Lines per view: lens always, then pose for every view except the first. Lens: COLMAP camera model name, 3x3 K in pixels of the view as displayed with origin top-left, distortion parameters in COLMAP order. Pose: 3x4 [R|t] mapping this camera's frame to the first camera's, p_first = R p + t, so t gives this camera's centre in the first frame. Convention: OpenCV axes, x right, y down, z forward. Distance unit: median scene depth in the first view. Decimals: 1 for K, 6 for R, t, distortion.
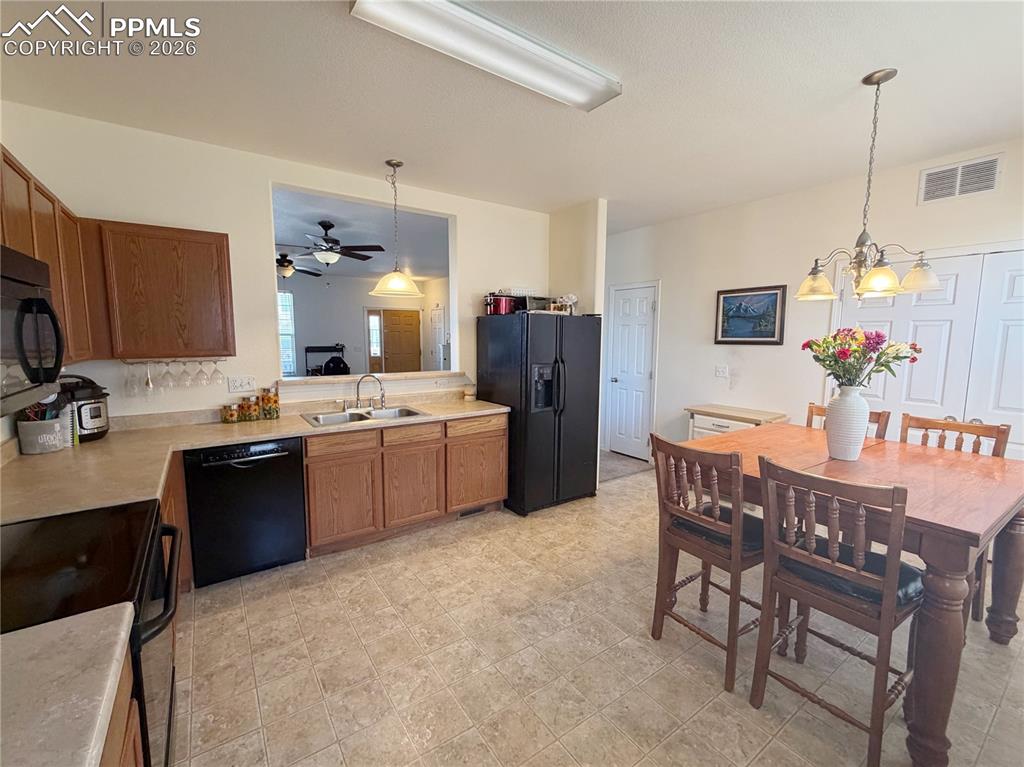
lens RADIAL K [[415.4, 0, 508.6], [0, 415.4, 415.3], [0, 0, 1]] dist [-0.000360, -0.000151]
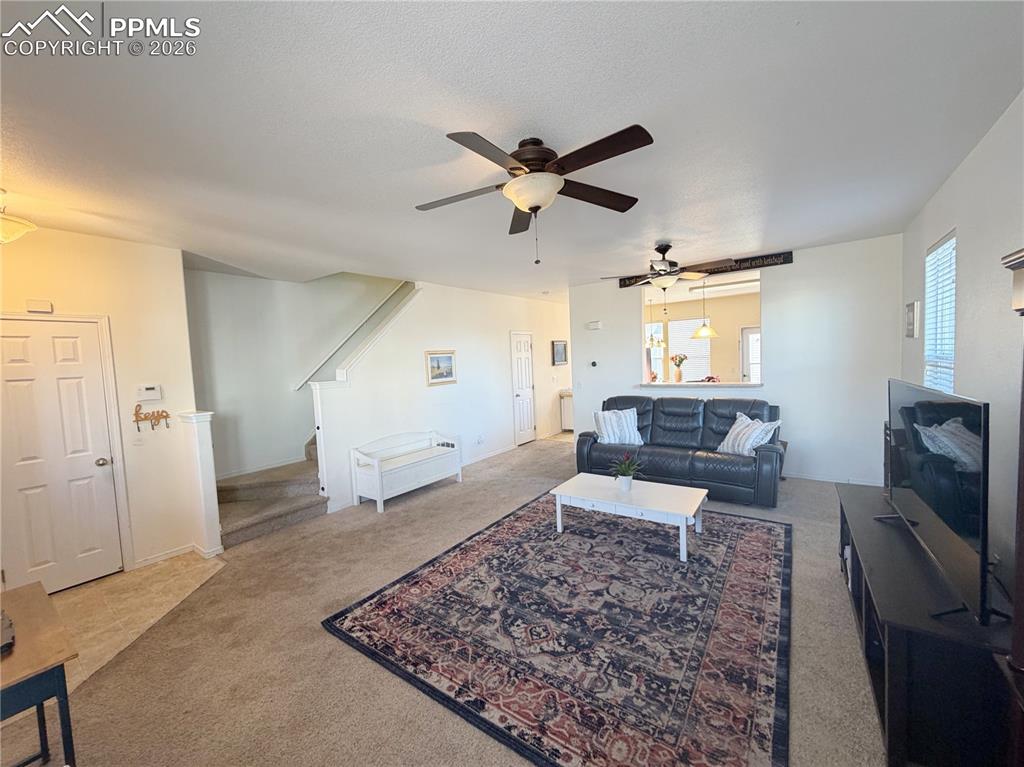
lens RADIAL K [[411.7, 0, 512.0], [0, 411.7, 383.5], [0, 0, 1]] dist [-0.001685, -0.000359]
pose [[-0.339878, -0.052463, 0.939005, -1.136183], [0.220815, 0.966080, 0.133901, -0.305488], [-0.914179, 0.252857, -0.316765, 1.397102]]
